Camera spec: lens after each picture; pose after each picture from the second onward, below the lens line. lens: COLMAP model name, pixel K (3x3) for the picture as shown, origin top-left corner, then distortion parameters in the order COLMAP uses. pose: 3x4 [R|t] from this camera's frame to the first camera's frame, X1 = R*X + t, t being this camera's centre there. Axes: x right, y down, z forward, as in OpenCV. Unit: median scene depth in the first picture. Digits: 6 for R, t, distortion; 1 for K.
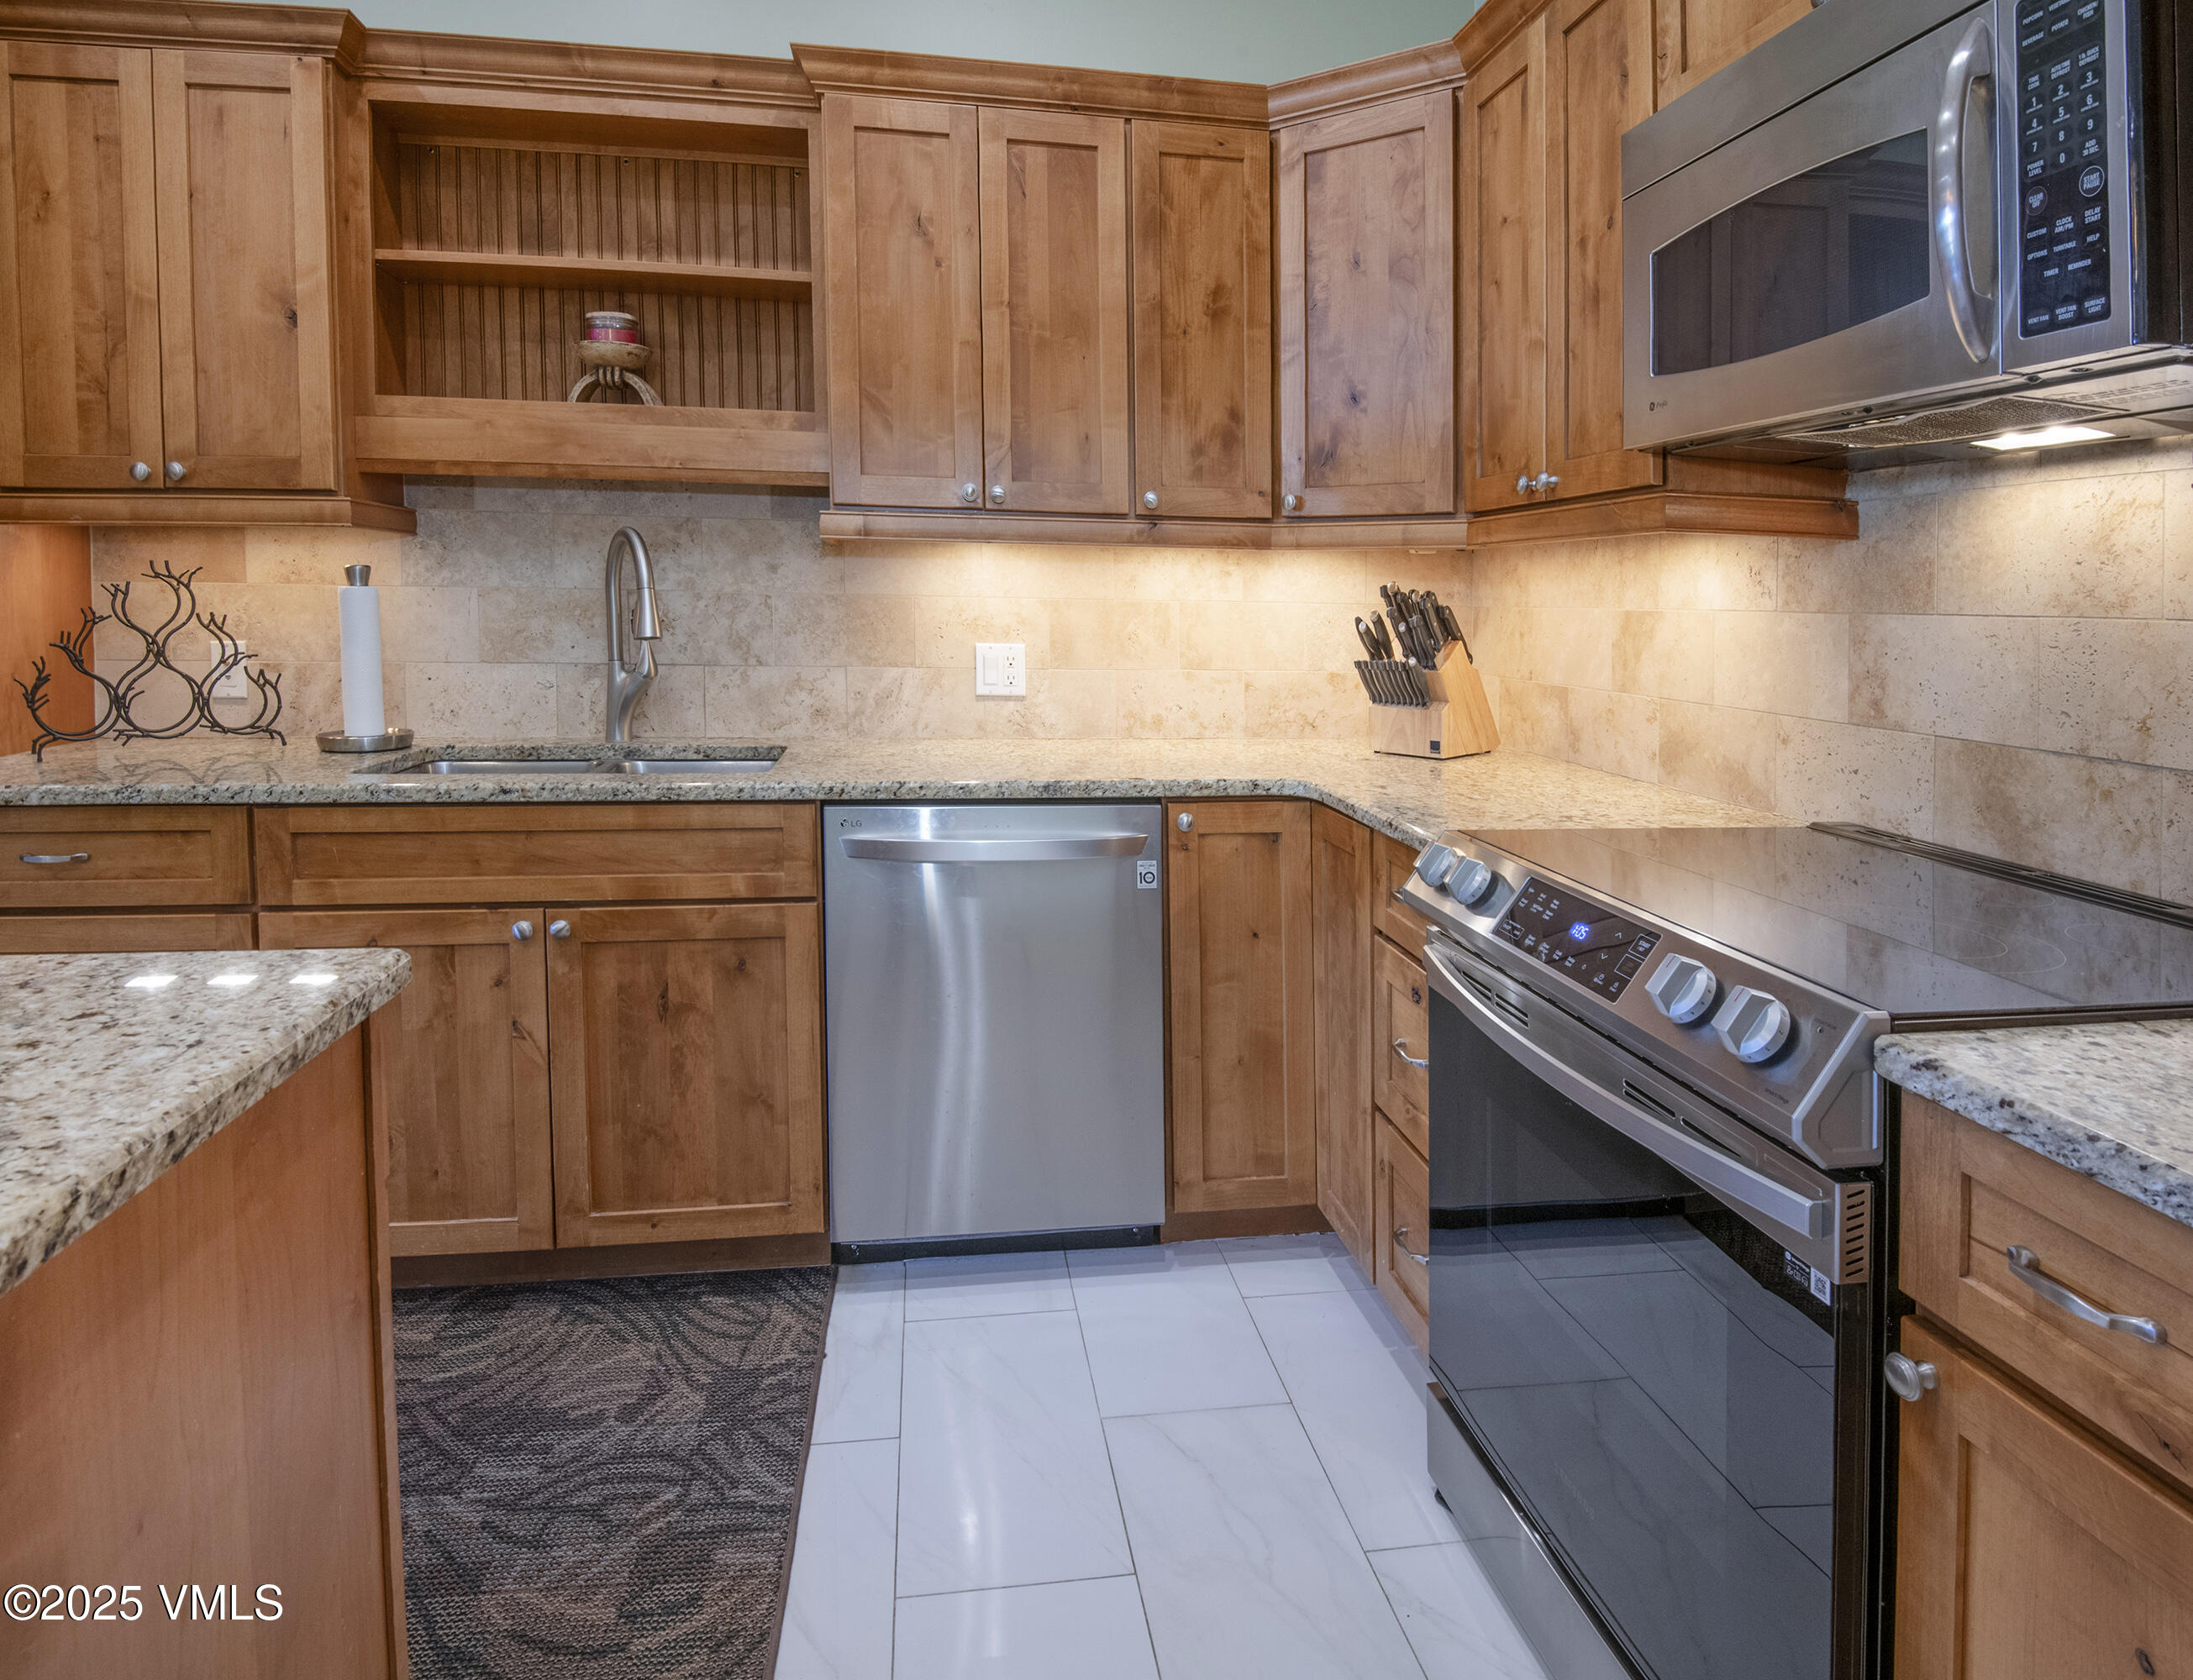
lens RADIAL K [[1197.3, 0, 1151.3], [0, 1197.3, 844.0], [0, 0, 1]] dist [0.015622, -0.037310]
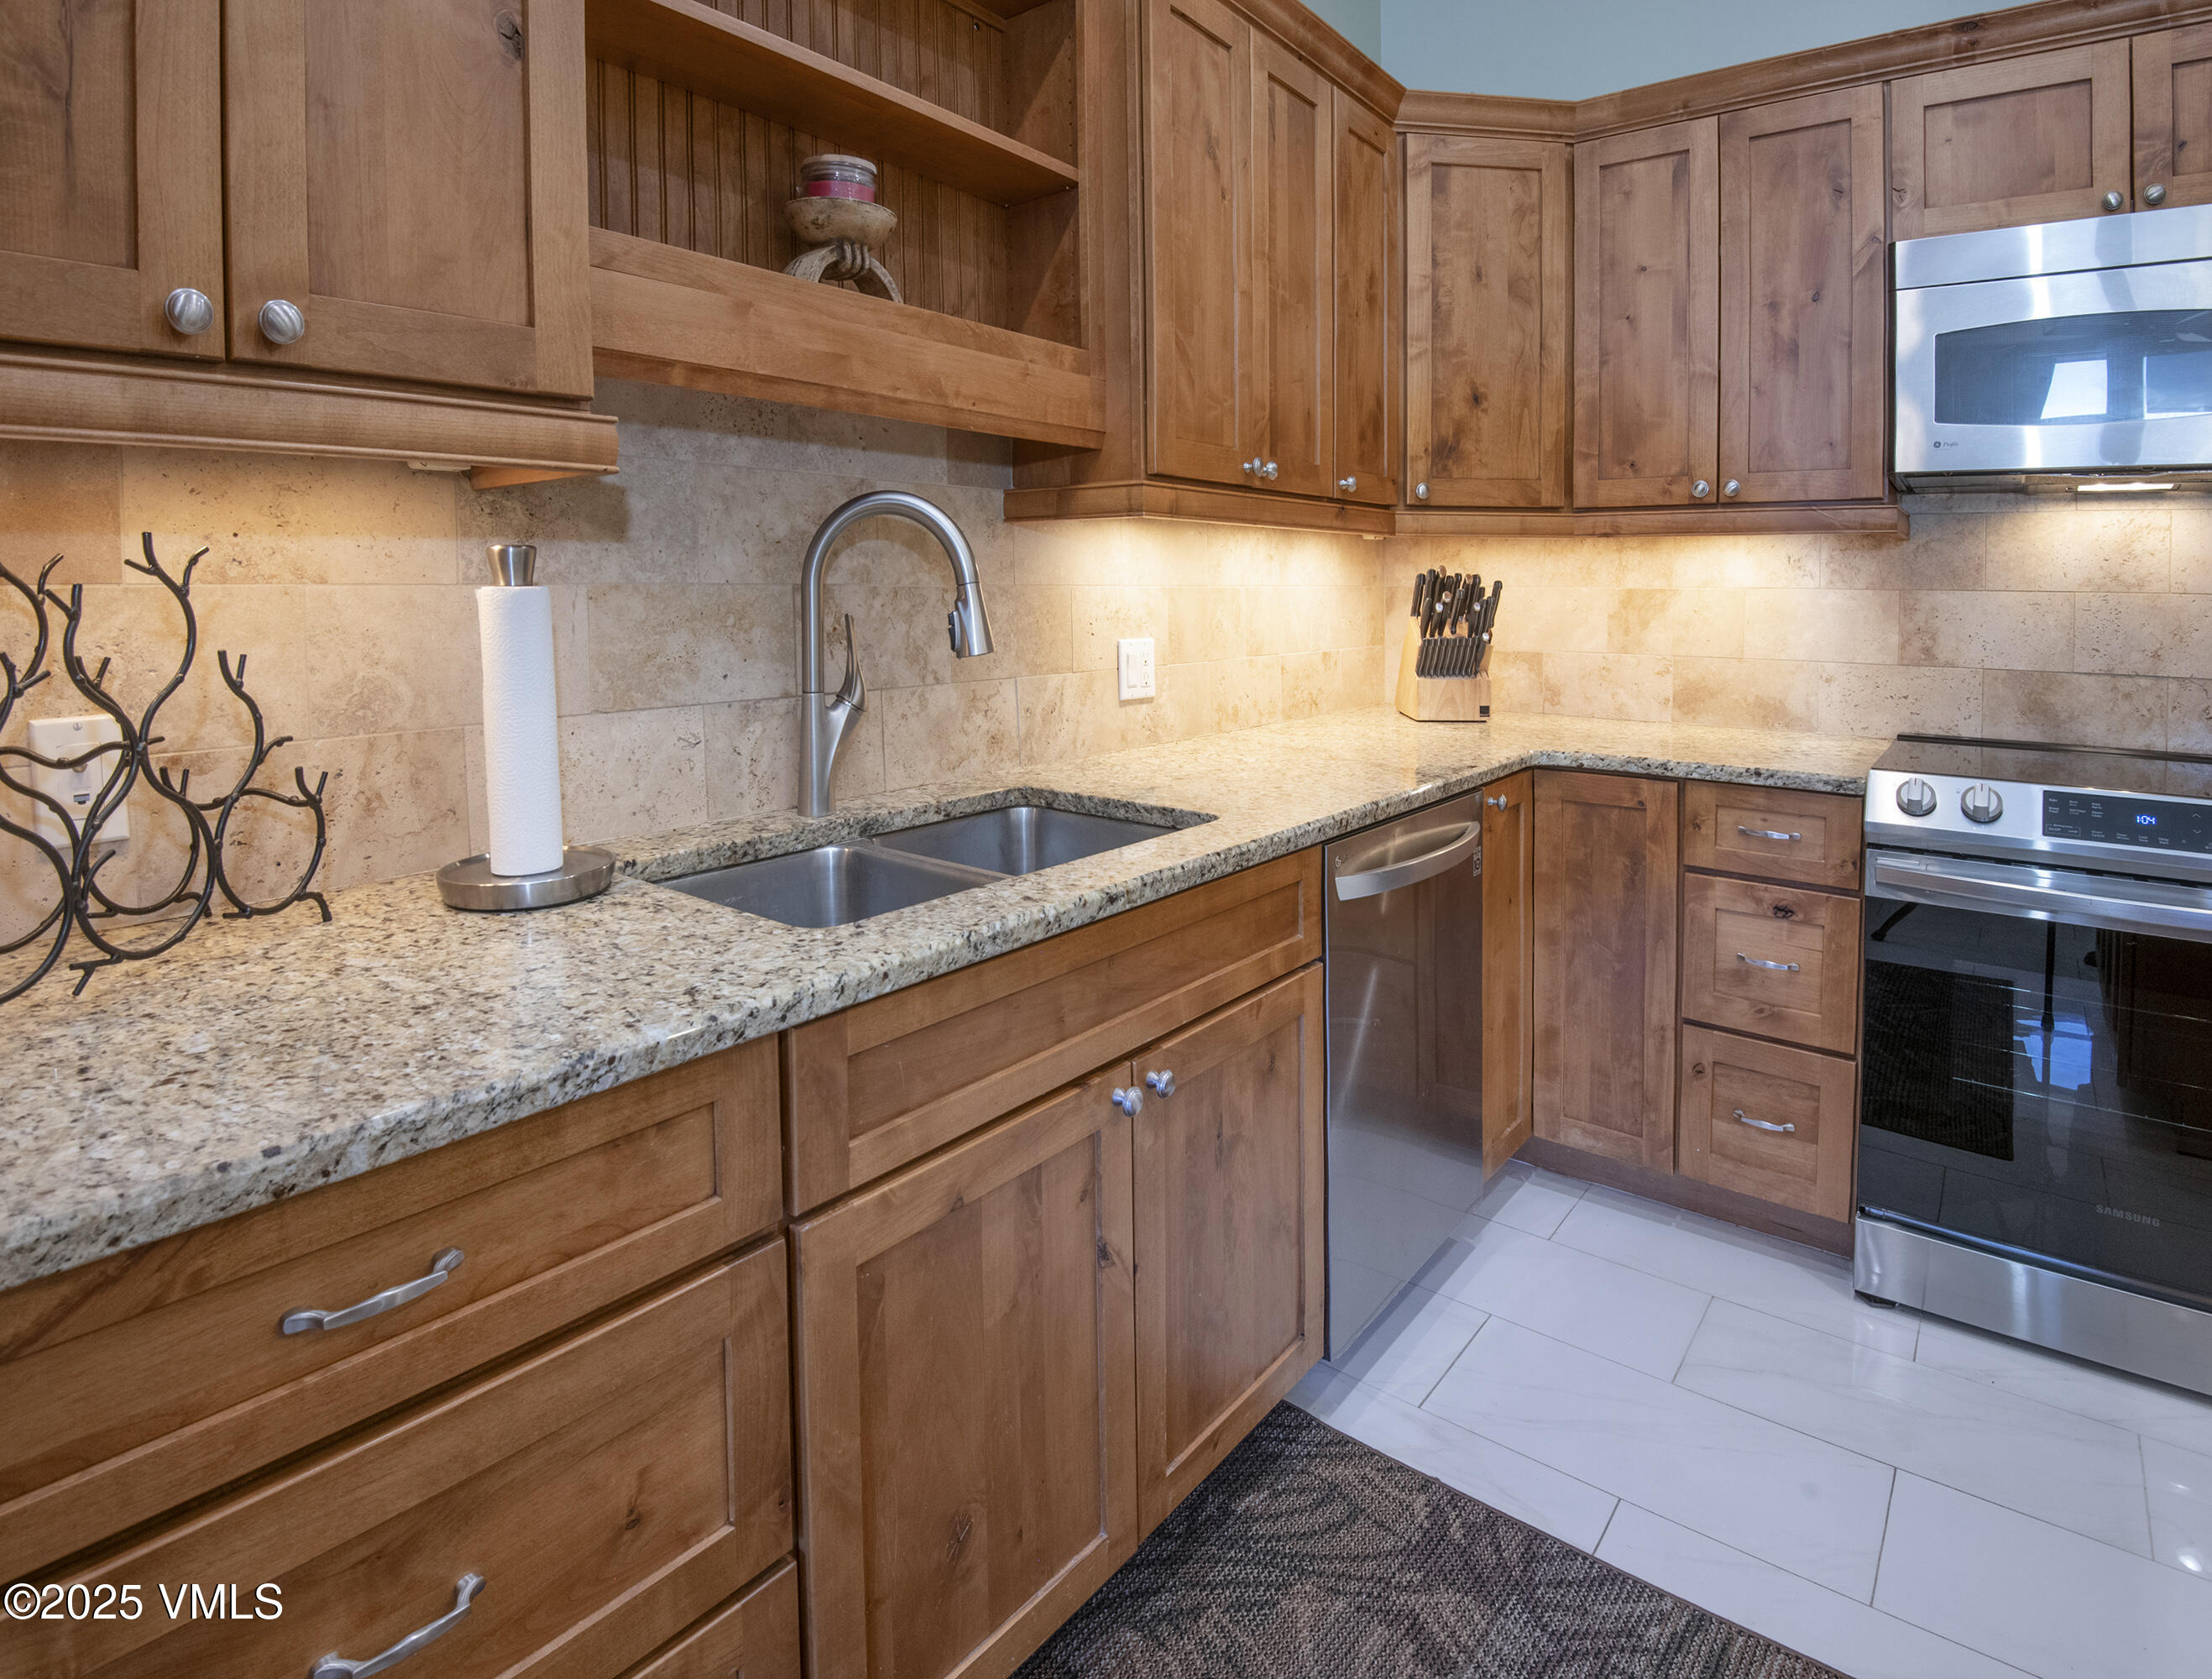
lens RADIAL K [[1148.0, 0, 1107.6], [0, 1148.0, 811.0], [0, 0, 1]] dist [-0.012776, -0.018593]
pose [[0.733844, -0.147280, 0.663161, -0.841515], [0.145819, 0.987611, 0.057975, -0.113477], [-0.663484, 0.054156, 0.746228, 0.478102]]
